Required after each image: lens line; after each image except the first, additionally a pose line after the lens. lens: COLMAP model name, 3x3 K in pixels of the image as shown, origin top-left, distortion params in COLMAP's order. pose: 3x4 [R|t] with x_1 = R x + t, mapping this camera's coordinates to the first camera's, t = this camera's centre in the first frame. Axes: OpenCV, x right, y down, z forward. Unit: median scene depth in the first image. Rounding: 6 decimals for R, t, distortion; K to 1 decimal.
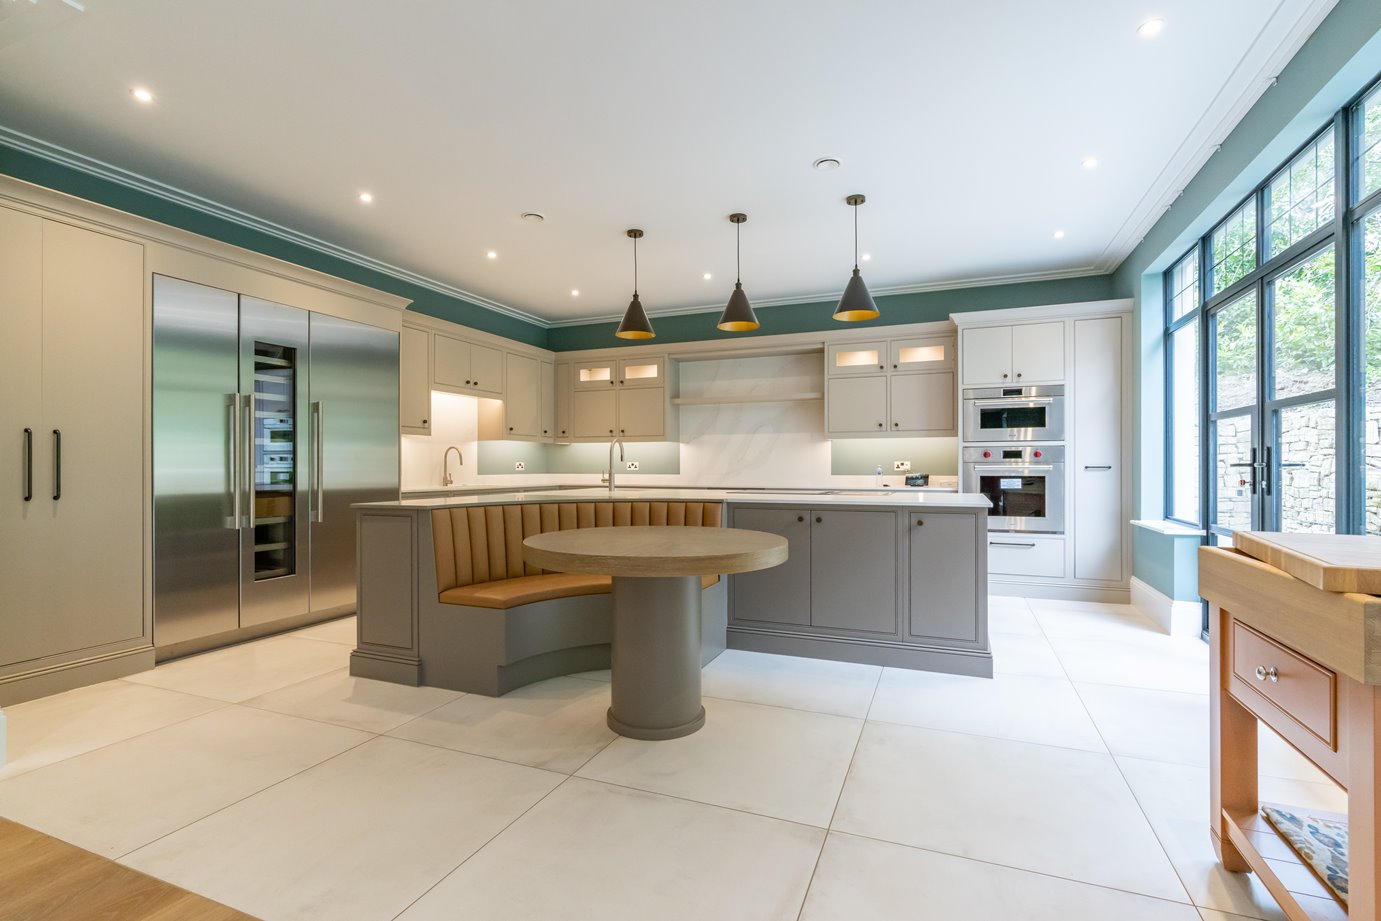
lens RADIAL K [[634.4, 0, 699.2], [0, 634.4, 468.3], [0, 0, 1]] dist [-0.002702, -0.000526]
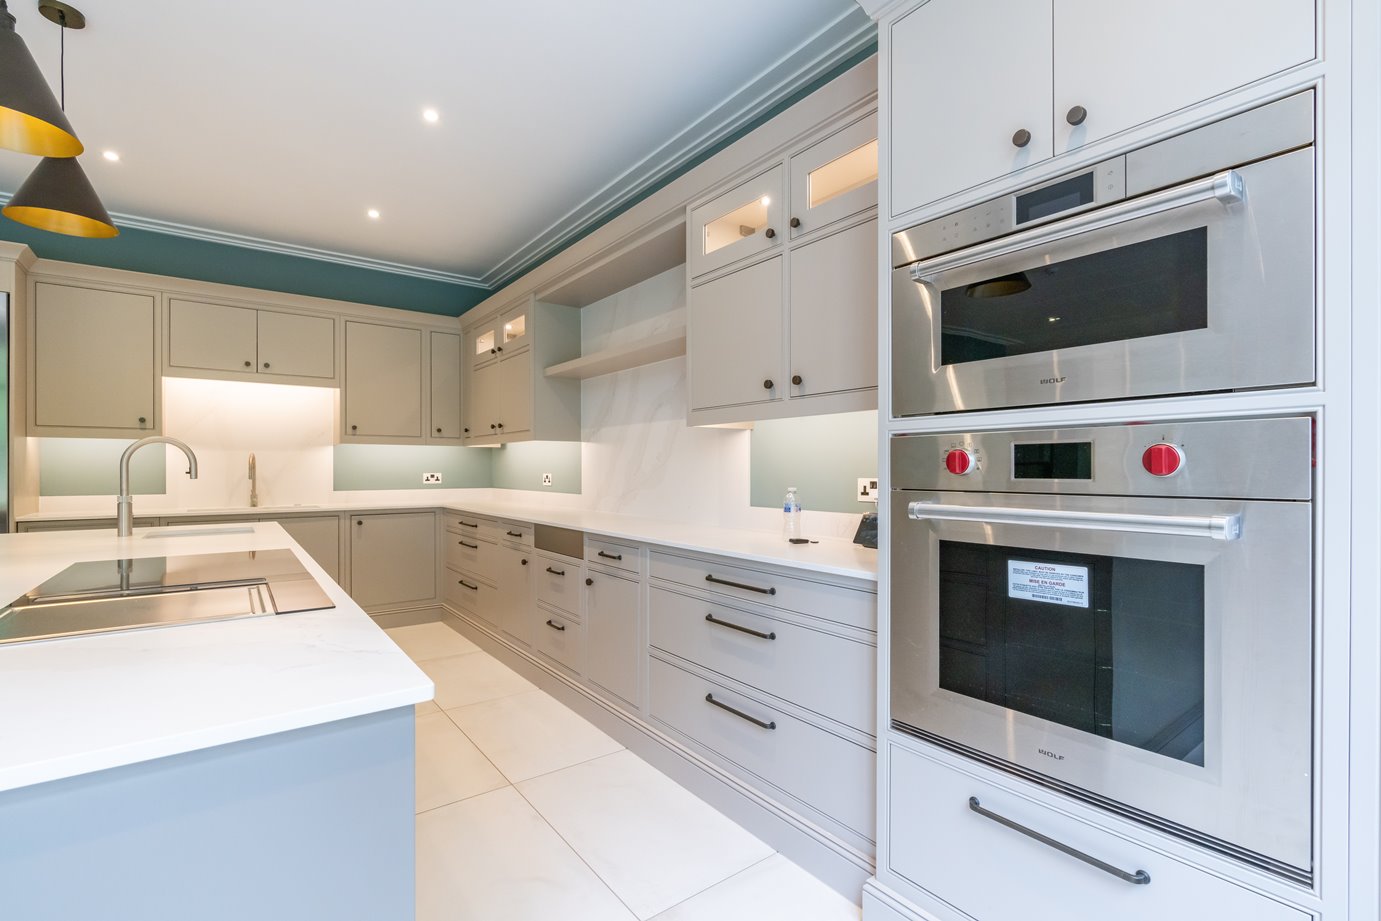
lens RADIAL K [[634.4, 0, 699.2], [0, 634.4, 468.3], [0, 0, 1]] dist [-0.002702, -0.000526]
pose [[0.862912, -0.000344, -0.505354, 0.493987], [-0.000977, 0.999997, -0.002349, -0.017973], [0.505353, 0.002521, 0.862909, 0.720075]]
